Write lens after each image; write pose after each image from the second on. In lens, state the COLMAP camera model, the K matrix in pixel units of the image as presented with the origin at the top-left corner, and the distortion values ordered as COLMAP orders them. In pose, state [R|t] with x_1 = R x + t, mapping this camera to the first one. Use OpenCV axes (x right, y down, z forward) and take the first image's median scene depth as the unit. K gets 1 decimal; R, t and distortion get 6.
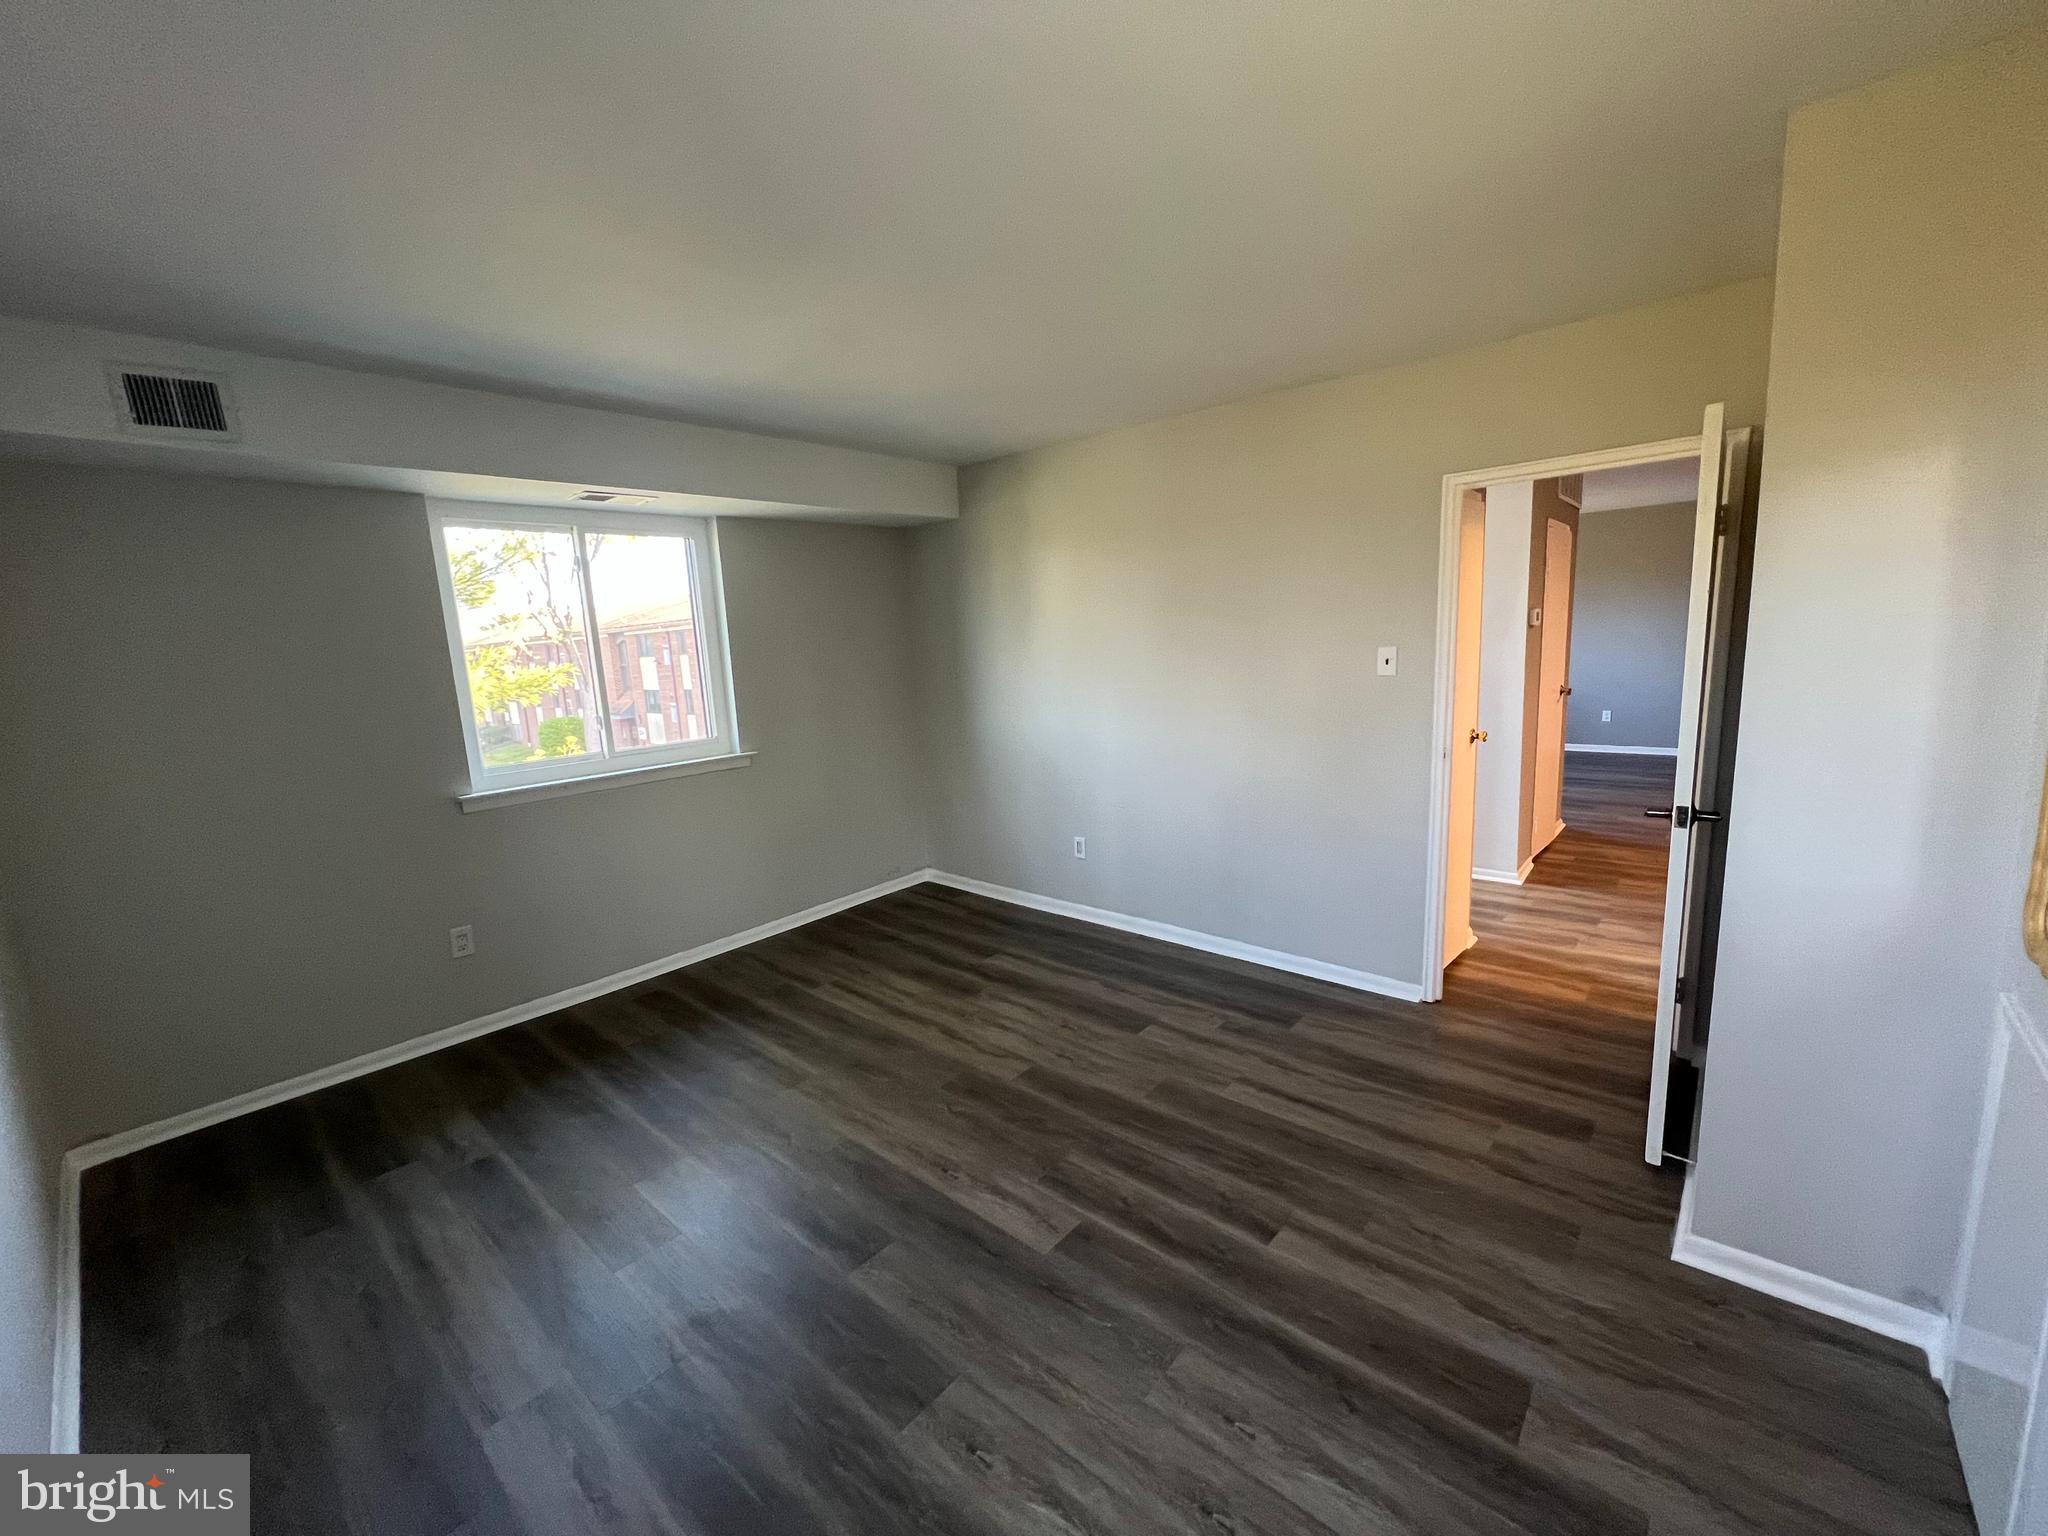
lens RADIAL K [[823.7, 0, 1005.7], [0, 823.7, 782.1], [0, 0, 1]] dist [0.000256, -0.001448]
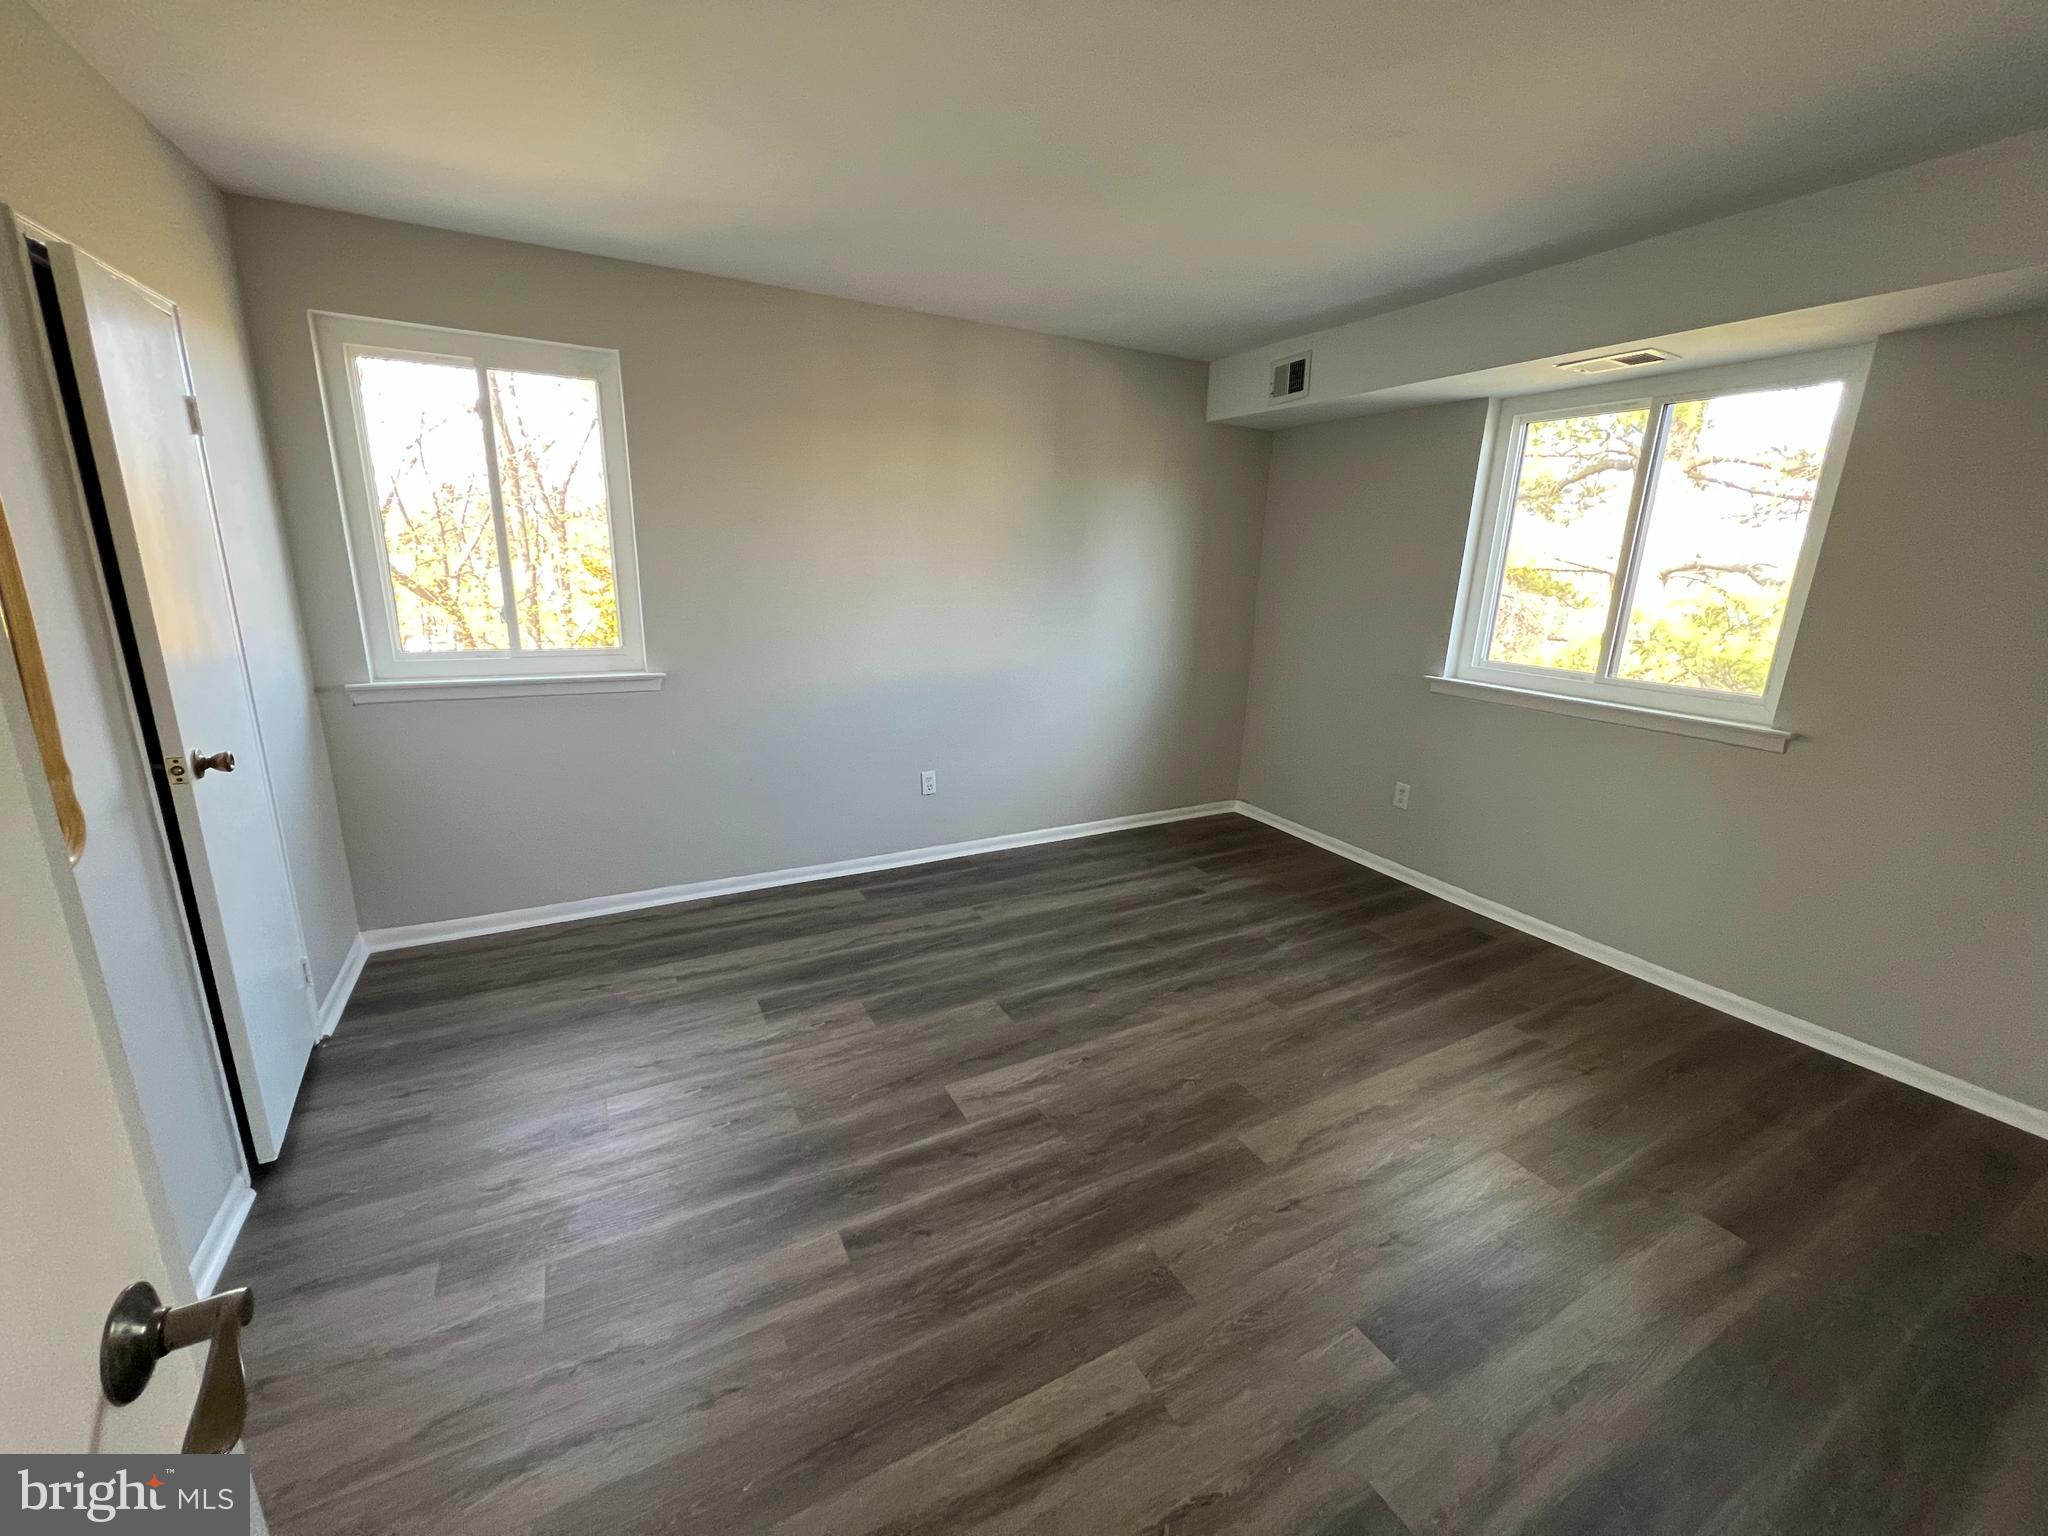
lens RADIAL K [[823.7, 0, 1028.6], [0, 823.7, 769.7], [0, 0, 1]] dist [0.000256, -0.001448]
pose [[-0.338781, 0.276822, -0.899220, 0.750797], [-0.175457, 0.920384, 0.349440, -0.208692], [0.924361, 0.276158, -0.263238, 1.053258]]
